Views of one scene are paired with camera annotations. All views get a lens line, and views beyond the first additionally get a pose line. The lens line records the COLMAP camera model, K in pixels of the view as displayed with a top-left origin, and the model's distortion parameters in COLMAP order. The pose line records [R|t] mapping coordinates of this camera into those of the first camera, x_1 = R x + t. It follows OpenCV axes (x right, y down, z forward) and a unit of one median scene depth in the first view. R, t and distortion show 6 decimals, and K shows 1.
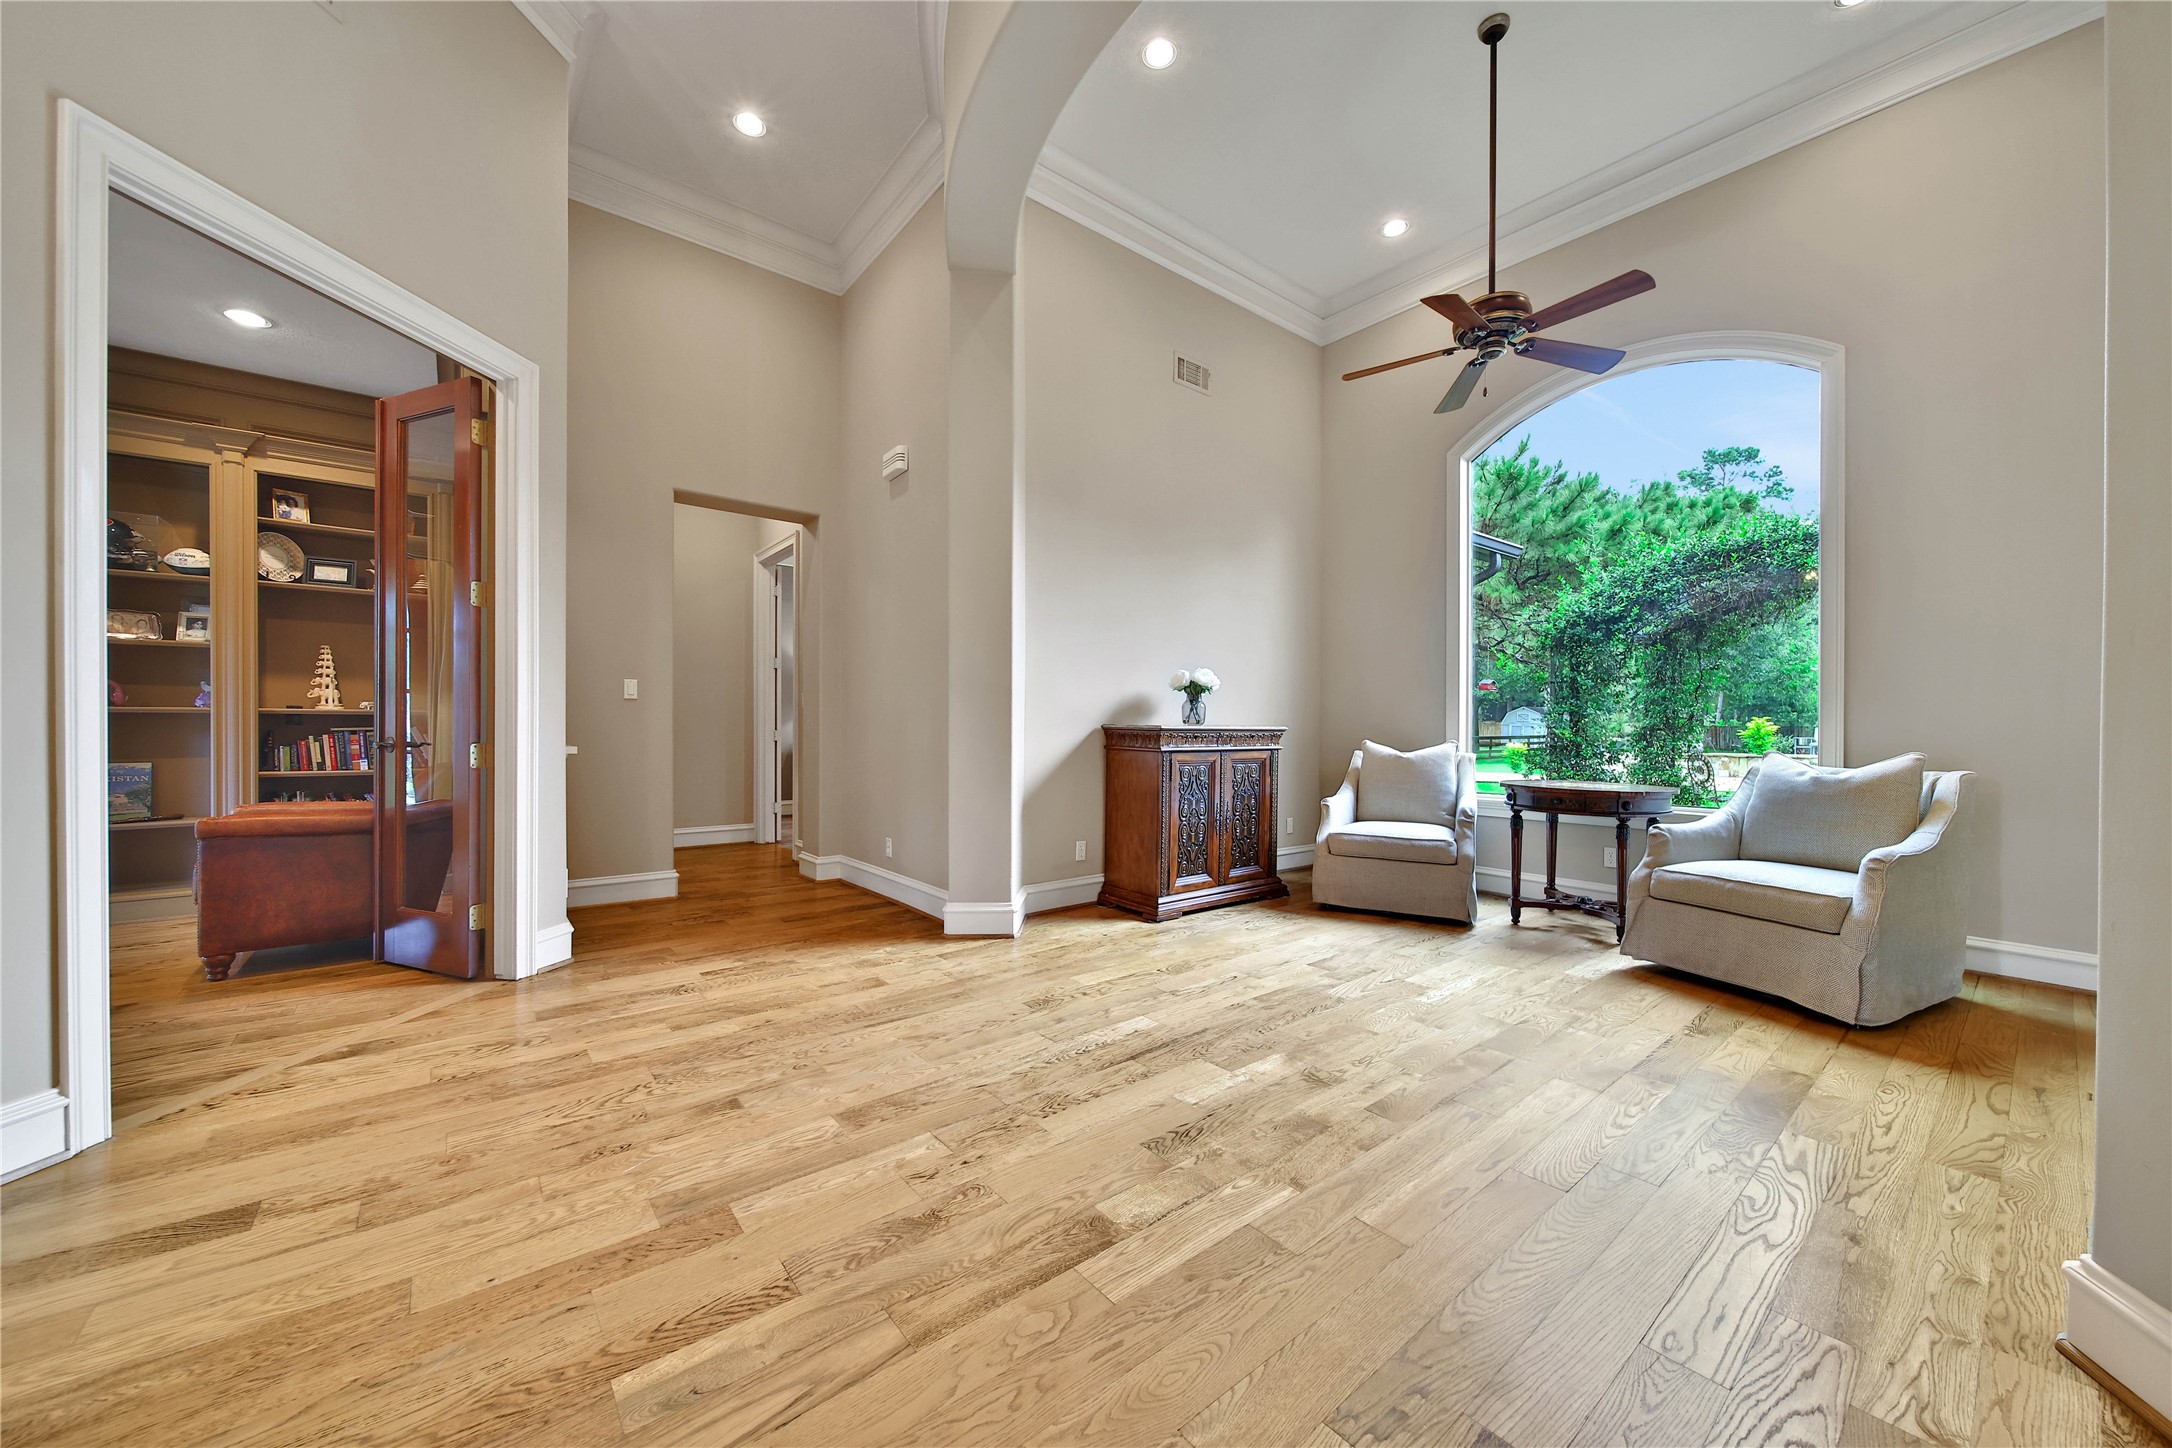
lens RADIAL K [[789.0, 0, 1077.6], [0, 789.0, 735.9], [0, 0, 1]] dist [-0.001893, -0.000617]
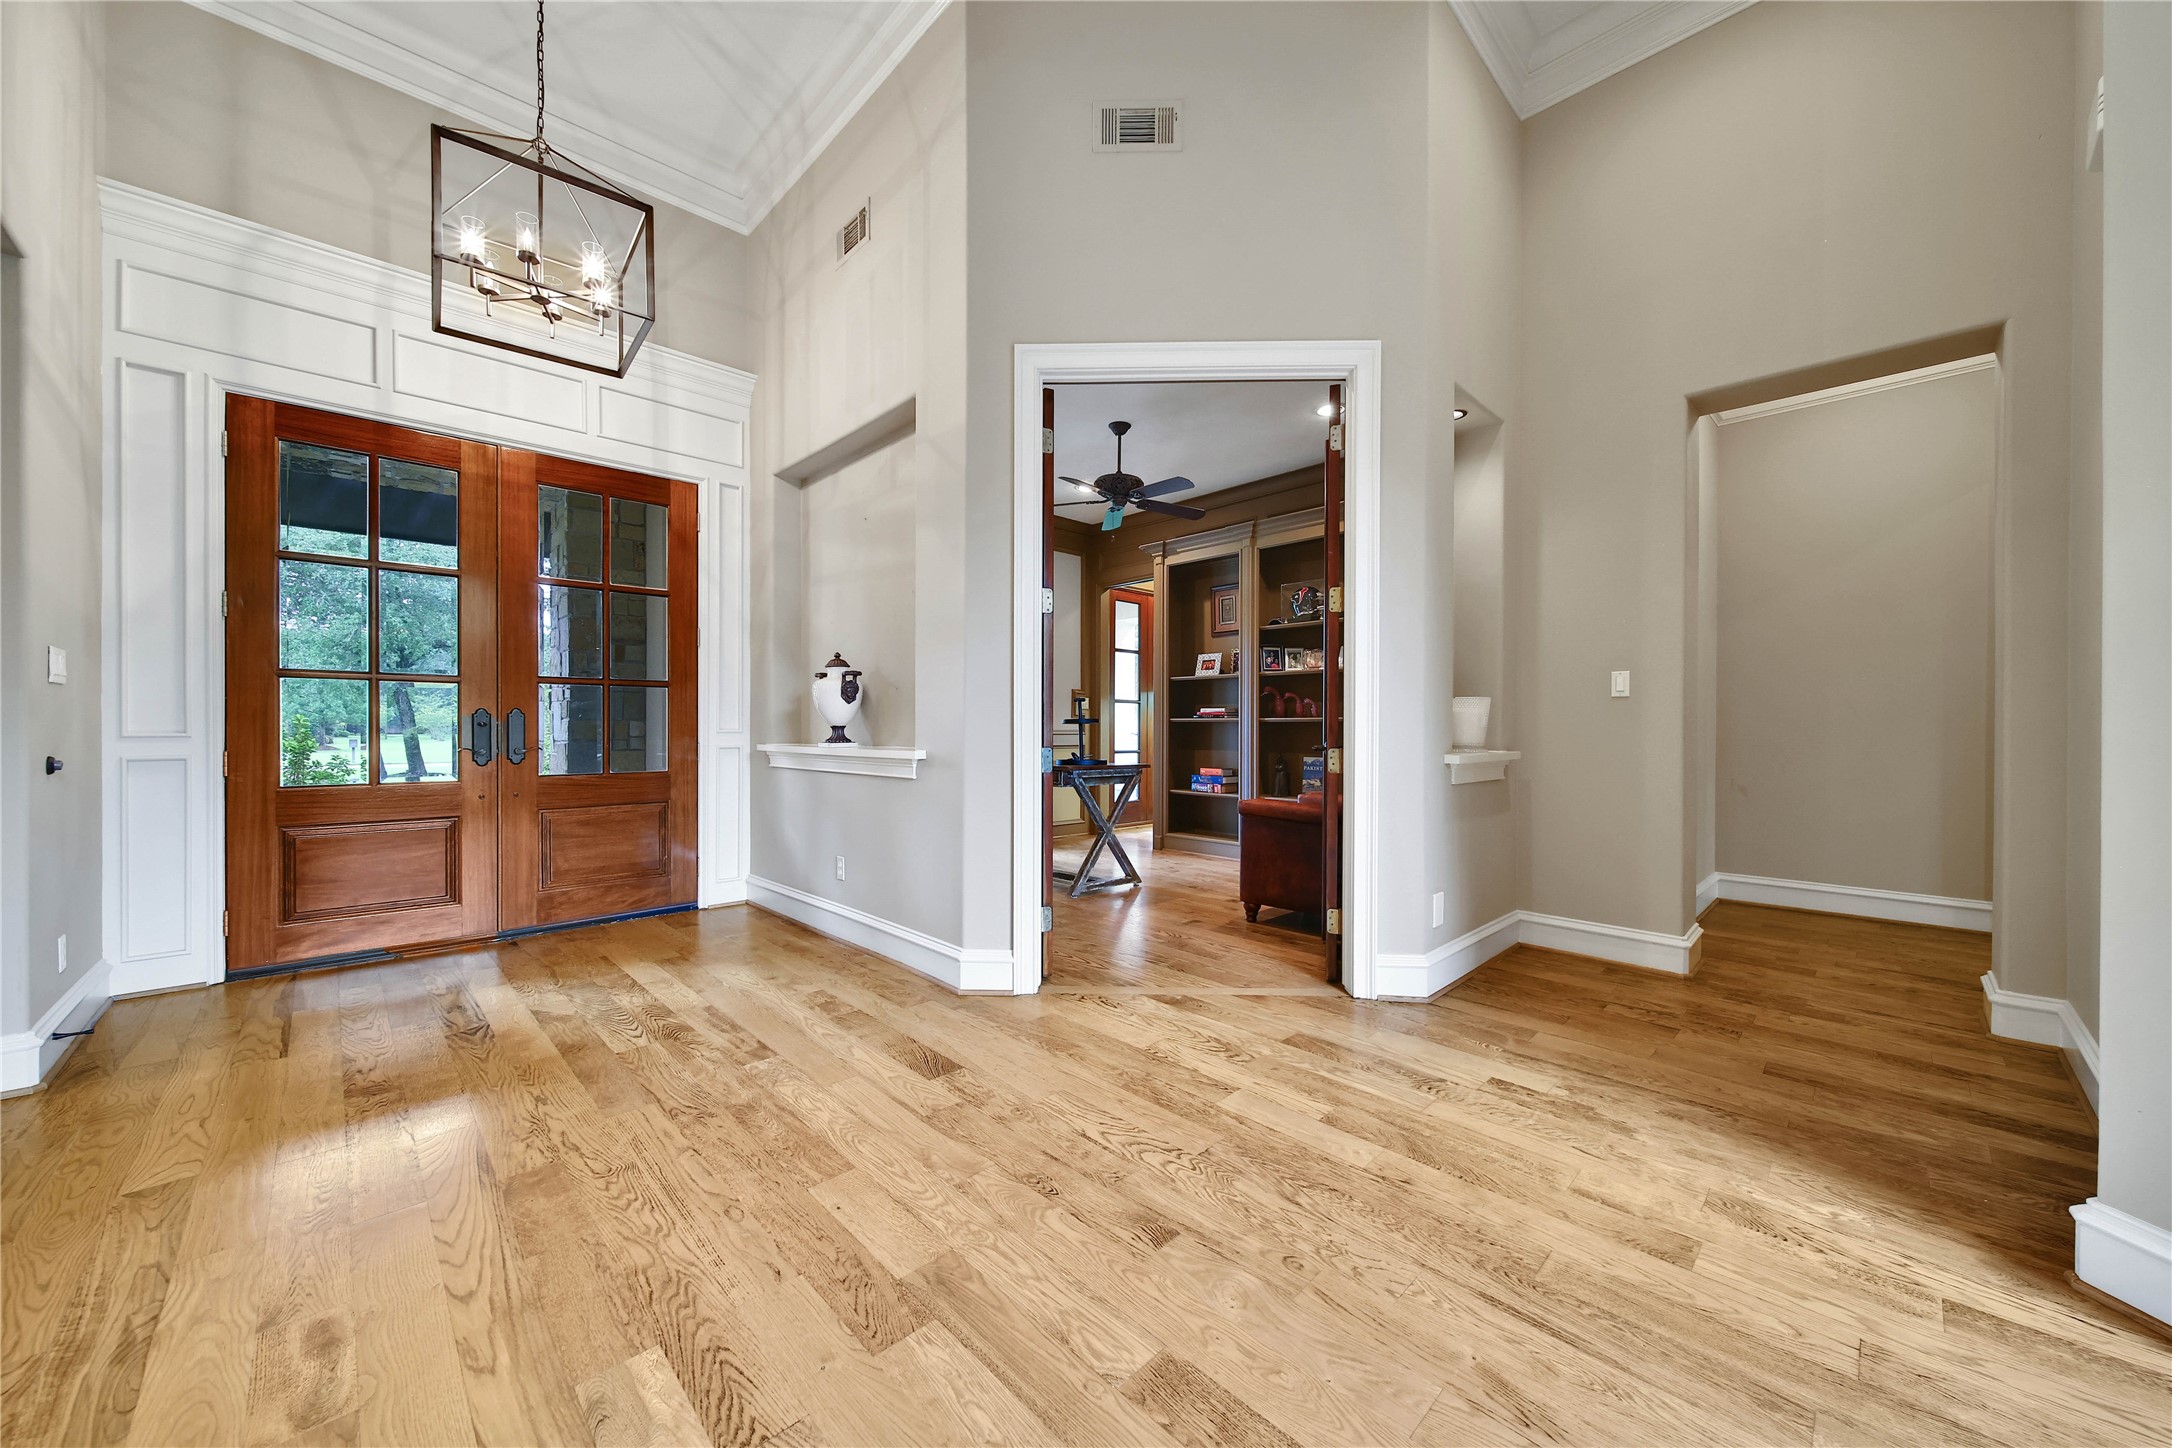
lens RADIAL K [[789.0, 0, 1086.9], [0, 789.0, 727.7], [0, 0, 1]] dist [-0.001893, -0.000617]
pose [[0.089857, -0.000288, -0.995955, 0.208550], [-0.017459, 0.999846, -0.001864, -0.008567], [0.995802, 0.017556, 0.089838, 0.590872]]
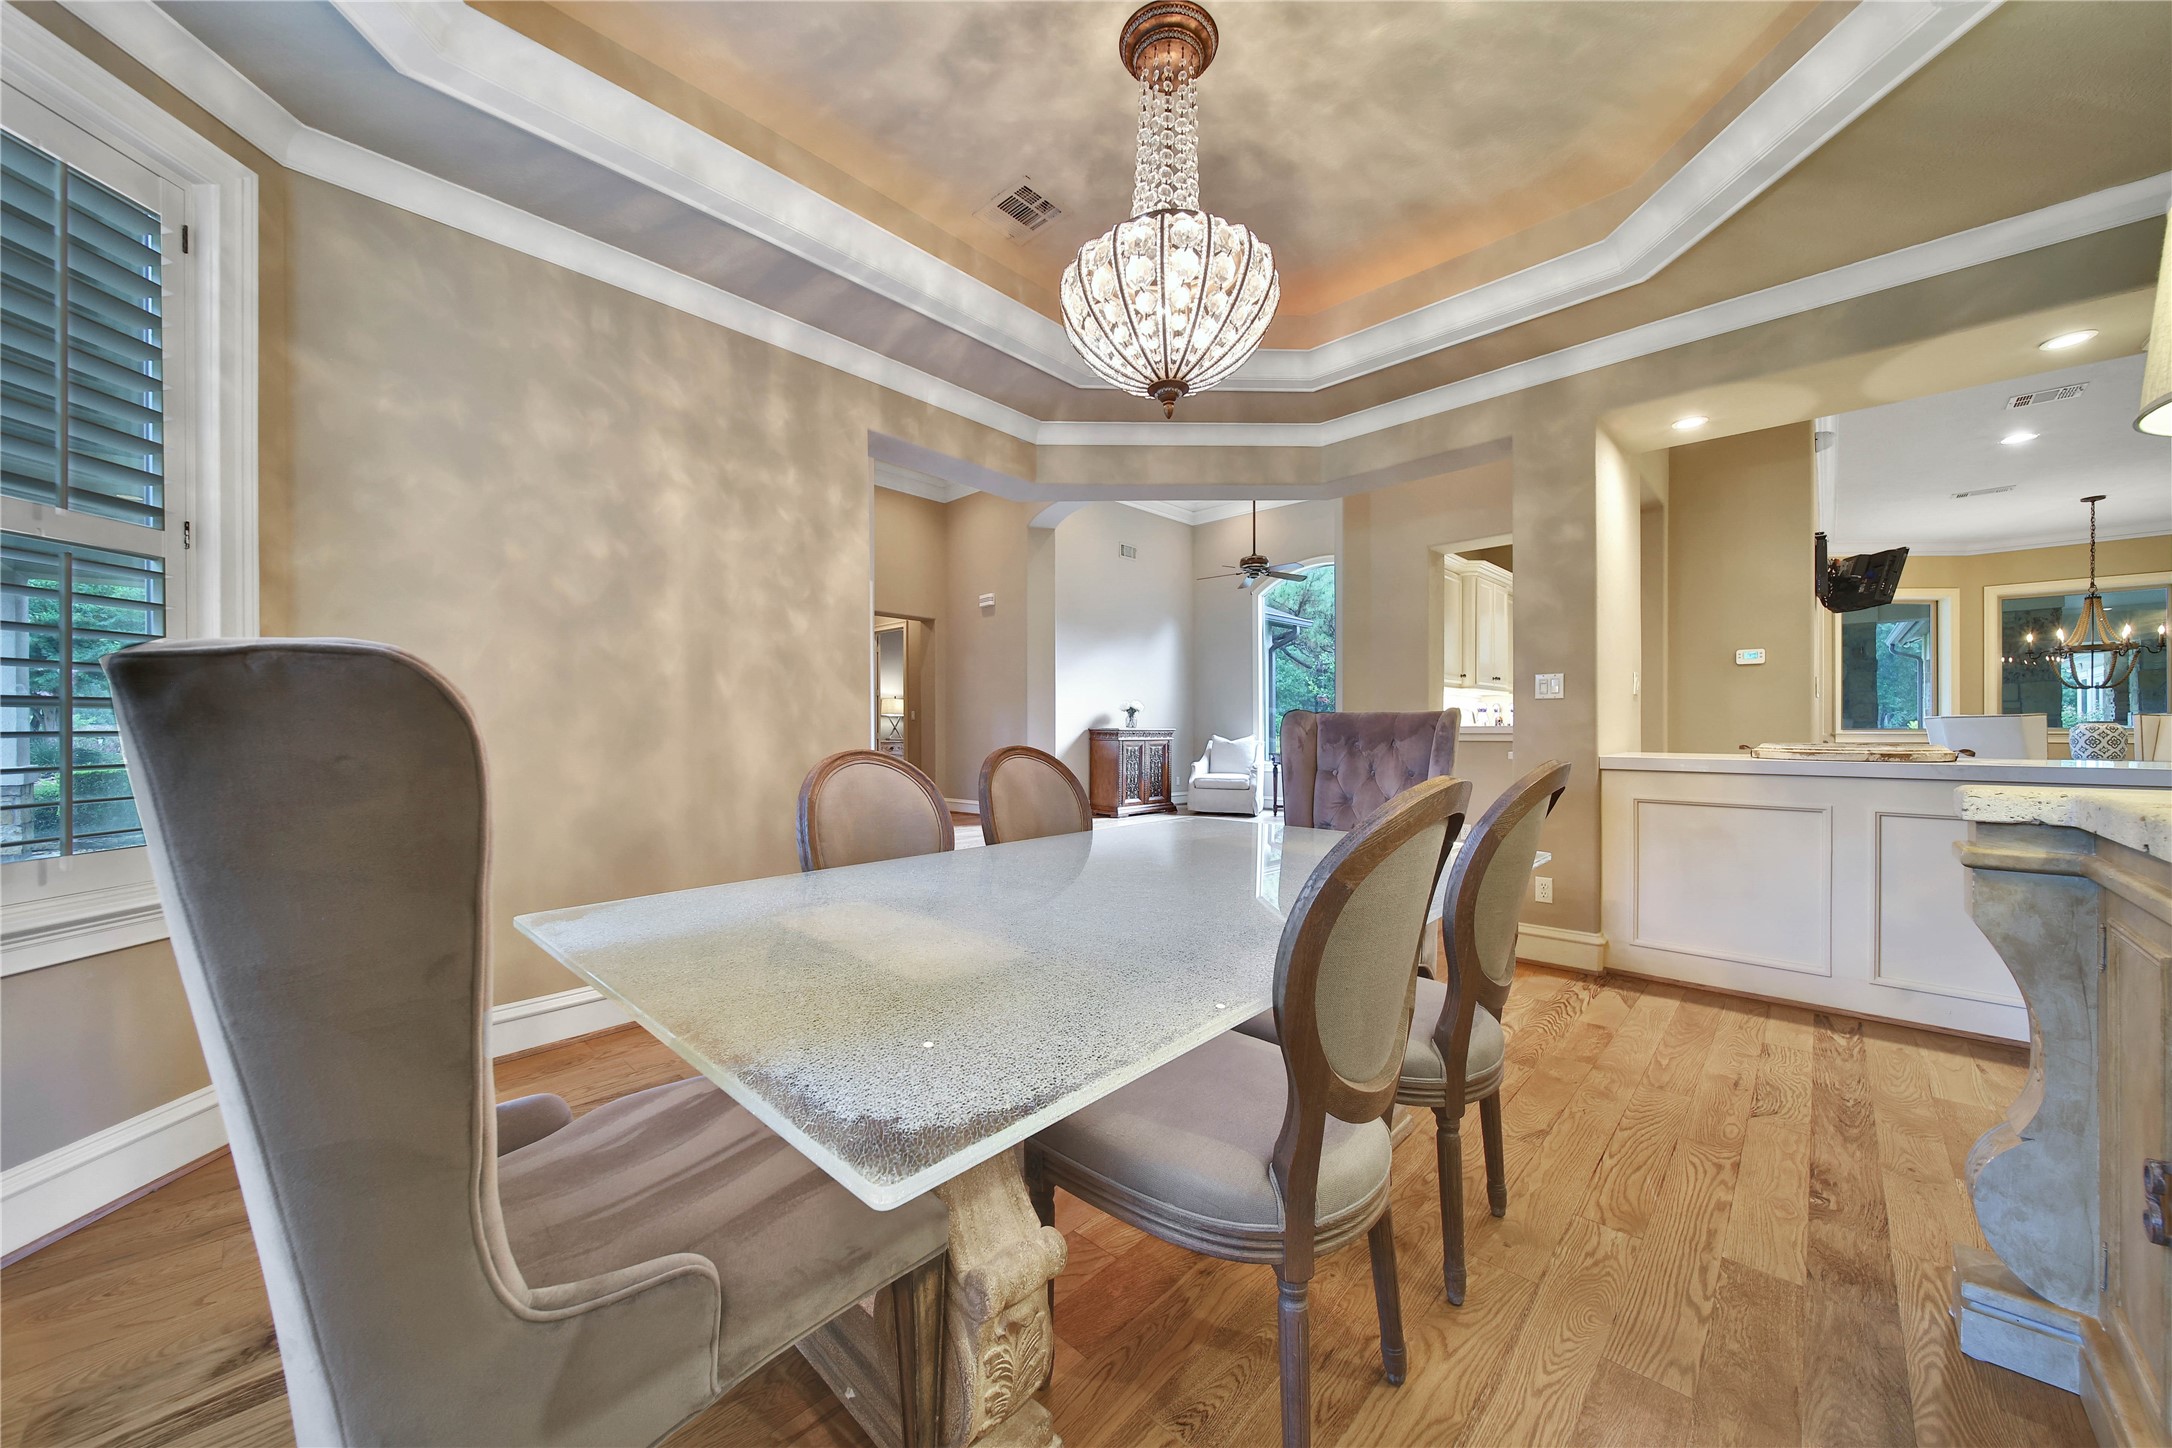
lens RADIAL K [[841.5, 0, 1078.0], [0, 841.5, 725.5], [0, 0, 1]] dist [0.002063, -0.000295]
pose [[0.990548, -0.000192, 0.137168, -0.435098], [0.002426, 0.999867, -0.016120, 0.023062], [-0.137147, 0.016300, 0.990417, -1.722289]]
